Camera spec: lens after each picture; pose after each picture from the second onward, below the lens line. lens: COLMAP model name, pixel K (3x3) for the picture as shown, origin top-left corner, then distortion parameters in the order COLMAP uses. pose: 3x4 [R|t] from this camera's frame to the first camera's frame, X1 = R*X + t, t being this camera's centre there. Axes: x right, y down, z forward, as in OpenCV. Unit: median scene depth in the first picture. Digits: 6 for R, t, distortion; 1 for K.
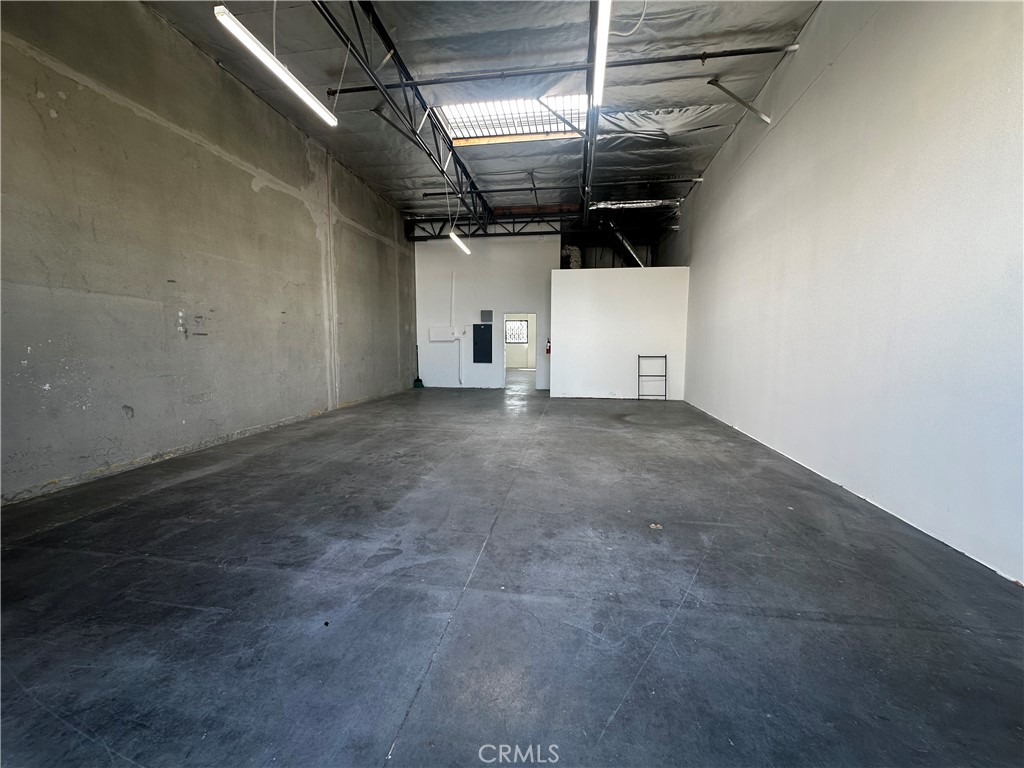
lens RADIAL K [[410.6, 0, 512.9], [0, 410.6, 383.1], [0, 0, 1]] dist [0.000069, 0.000004]
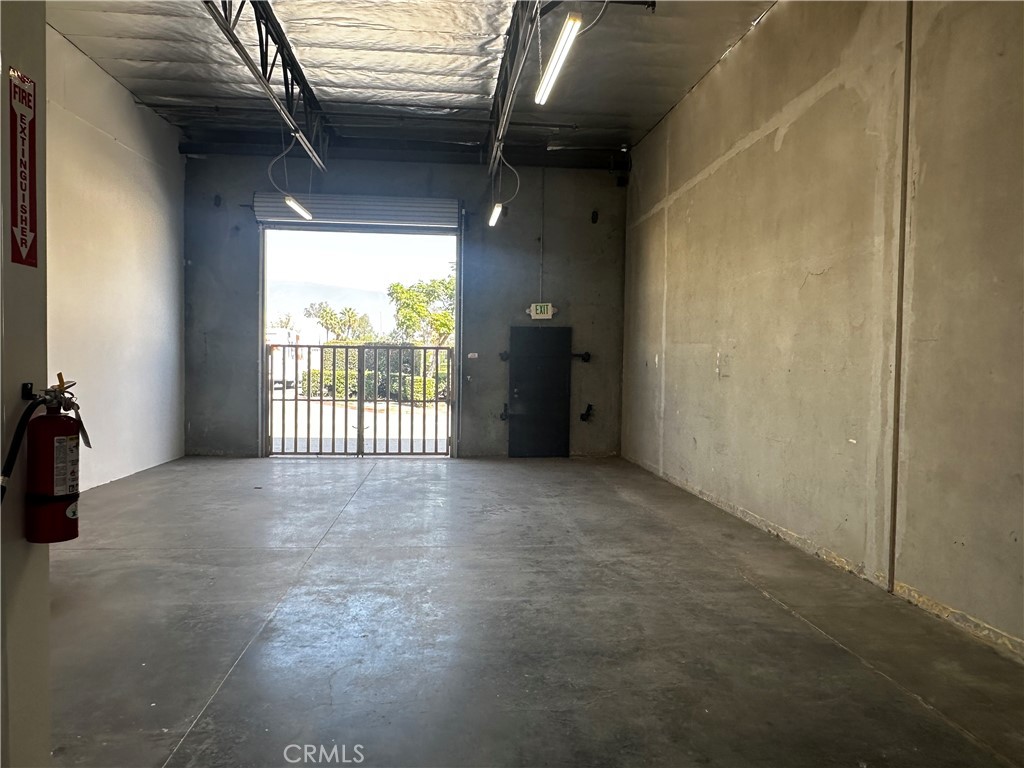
lens RADIAL K [[722.4, 0, 504.8], [0, 722.4, 383.6], [0, 0, 1]] dist [0.025345, -0.008365]
pose [[-0.972308, -0.015576, -0.233182, 0.039503], [-0.044701, 0.991750, 0.120144, -0.239815], [0.229387, 0.127240, -0.964983, 2.137376]]
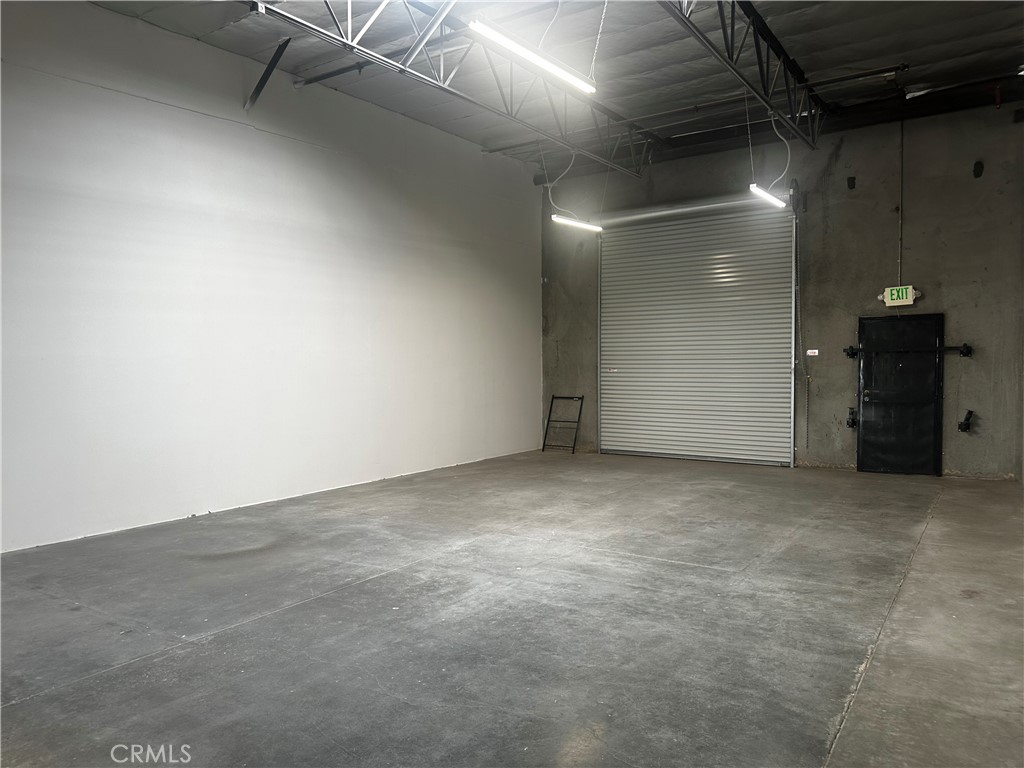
lens RADIAL K [[722.4, 0, 505.2], [0, 722.4, 382.4], [0, 0, 1]] dist [0.025345, -0.008365]
pose [[-0.904024, -0.010105, 0.427362, -0.451659], [0.043984, 0.992216, 0.116503, -0.240589], [-0.425213, 0.124119, -0.896543, 2.089831]]
